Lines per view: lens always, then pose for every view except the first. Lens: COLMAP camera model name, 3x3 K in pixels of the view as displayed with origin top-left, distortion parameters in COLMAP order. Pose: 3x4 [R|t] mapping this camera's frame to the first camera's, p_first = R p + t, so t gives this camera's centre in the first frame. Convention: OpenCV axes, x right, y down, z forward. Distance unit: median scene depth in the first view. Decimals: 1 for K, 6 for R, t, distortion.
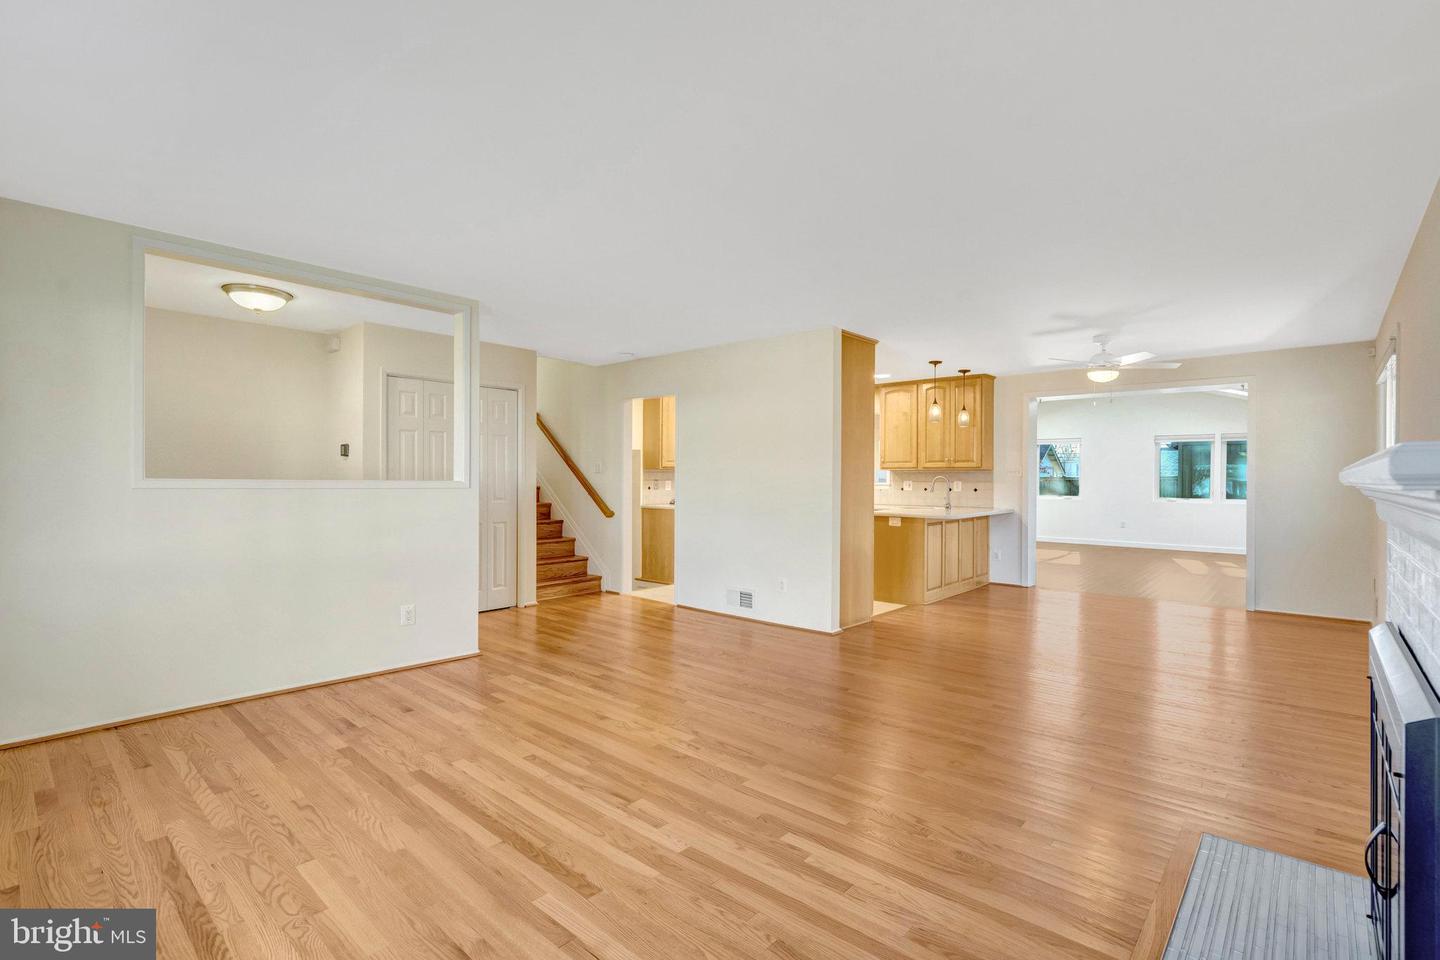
lens RADIAL K [[672.5, 0, 716.6], [0, 672.5, 481.6], [0, 0, 1]] dist [-0.000969, 0.000178]
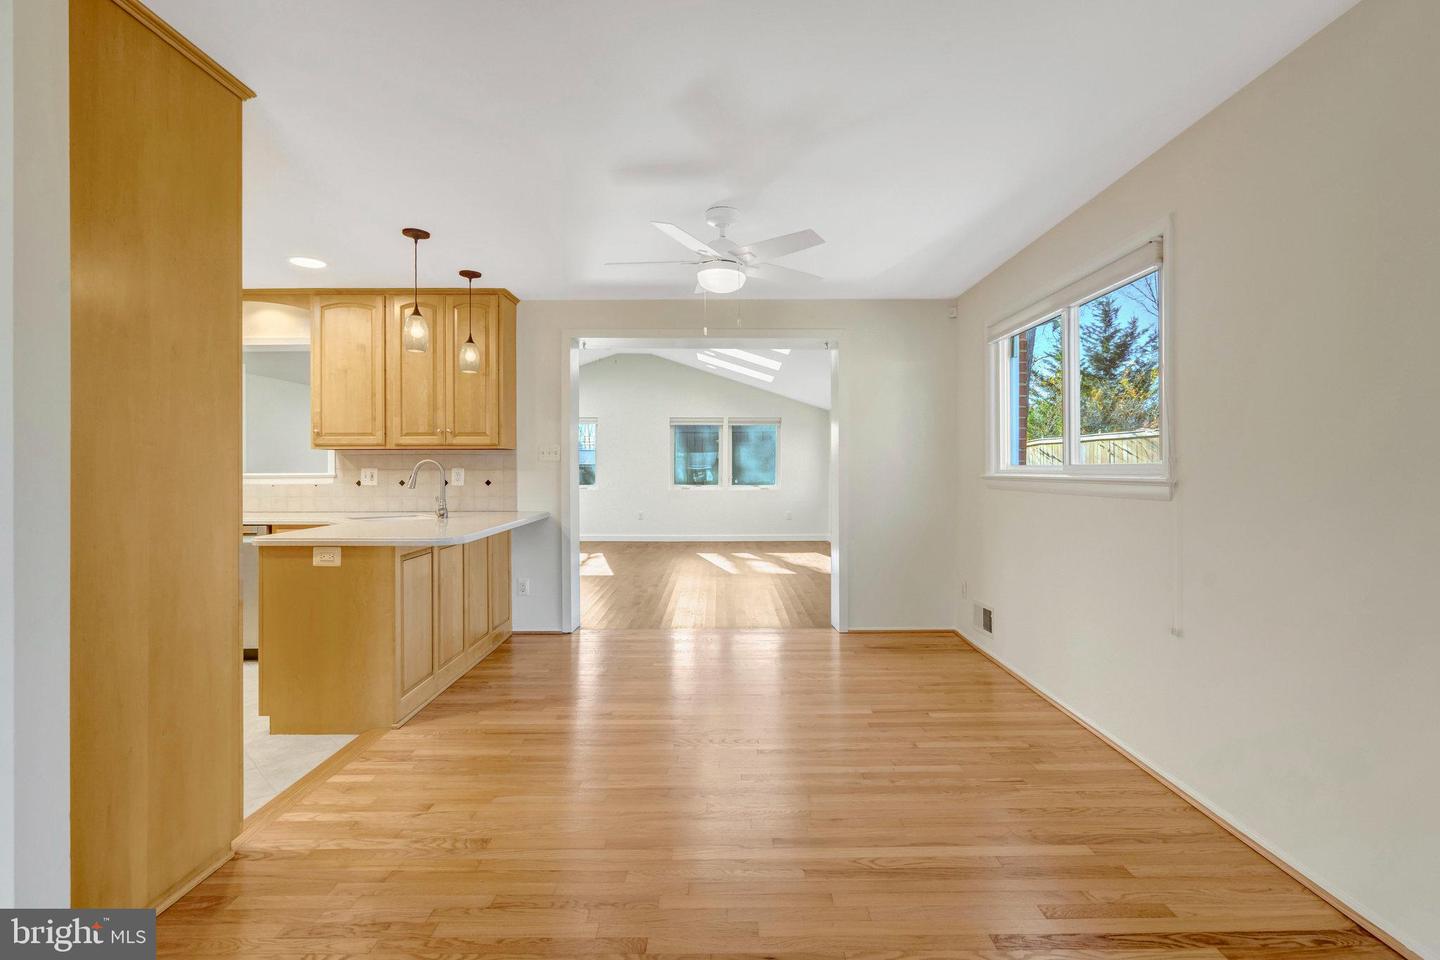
lens RADIAL K [[672.5, 0, 726.1], [0, 672.5, 468.8], [0, 0, 1]] dist [-0.000969, 0.000178]
pose [[0.739489, -0.008028, 0.673121, 0.139014], [0.008495, 0.999961, 0.002593, 0.000114], [-0.673116, 0.003800, 0.739528, 0.418266]]
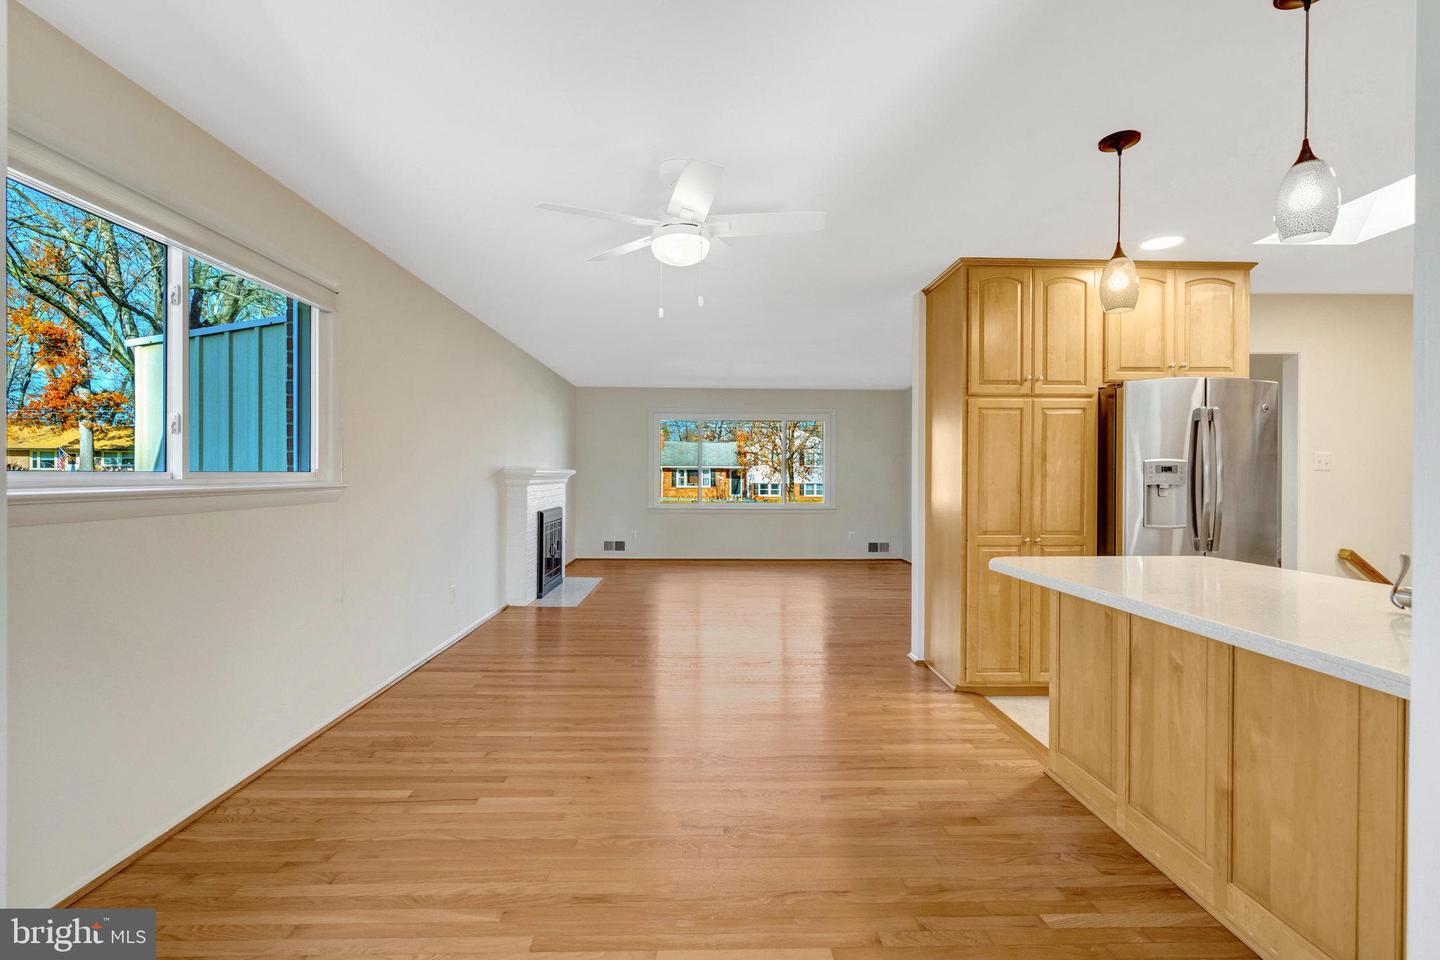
lens RADIAL K [[672.5, 0, 725.5], [0, 672.5, 472.2], [0, 0, 1]] dist [-0.000969, 0.000178]
pose [[-0.719419, -0.012380, -0.694466, 0.650873], [-0.011048, 0.999919, -0.006380, -0.000058], [0.694488, 0.003082, -0.719498, 1.005356]]
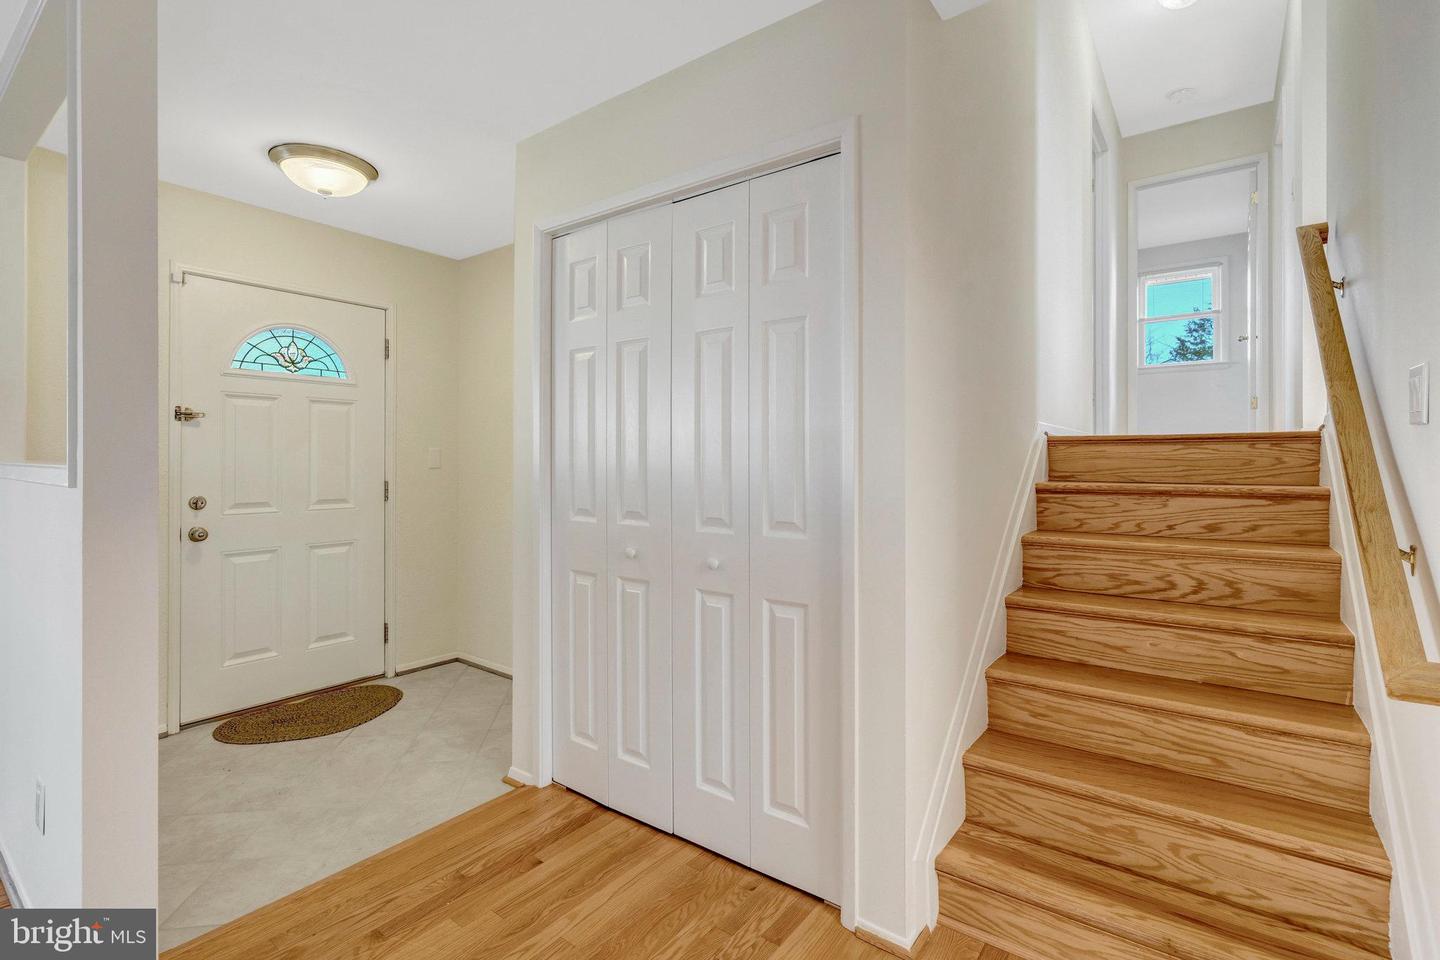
lens RADIAL K [[672.5, 0, 716.2], [0, 672.5, 454.5], [0, 0, 1]] dist [-0.000969, 0.000178]
pose [[0.085510, -0.018386, -0.996168, -0.015513], [-0.000467, 0.999829, -0.018494, -0.001800], [0.996337, 0.002047, 0.085486, 0.766908]]
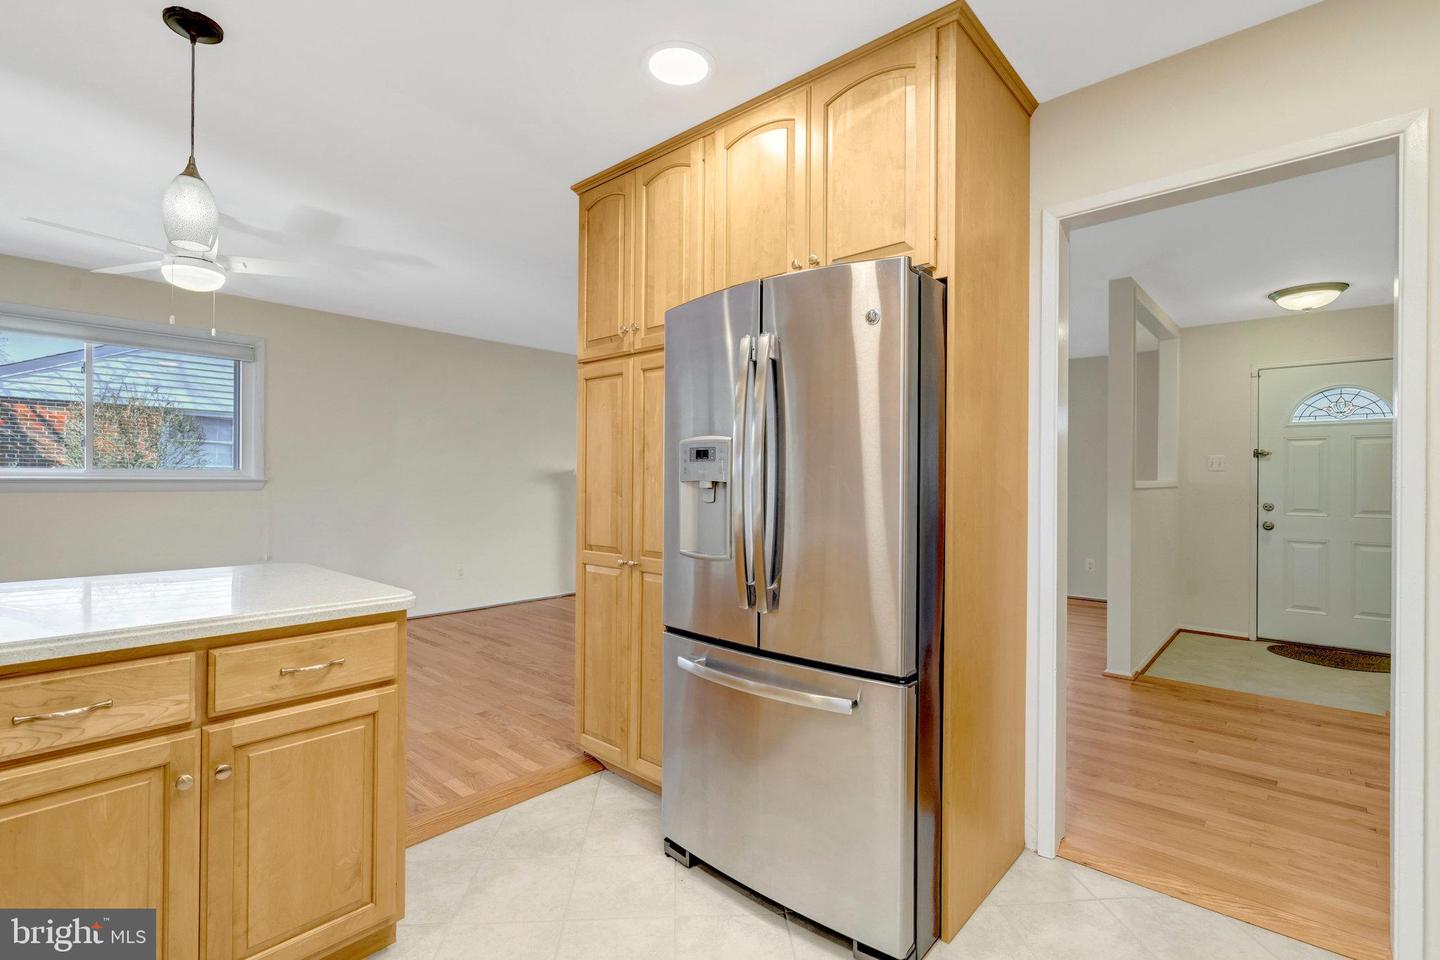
lens RADIAL K [[672.5, 0, 715.0], [0, 672.5, 480.8], [0, 0, 1]] dist [-0.000969, 0.000178]
pose [[-0.999862, -0.016184, -0.003782, 0.103418], [-0.016194, 0.999865, 0.002788, 0.001184], [0.003736, 0.002849, -0.999989, 1.147658]]
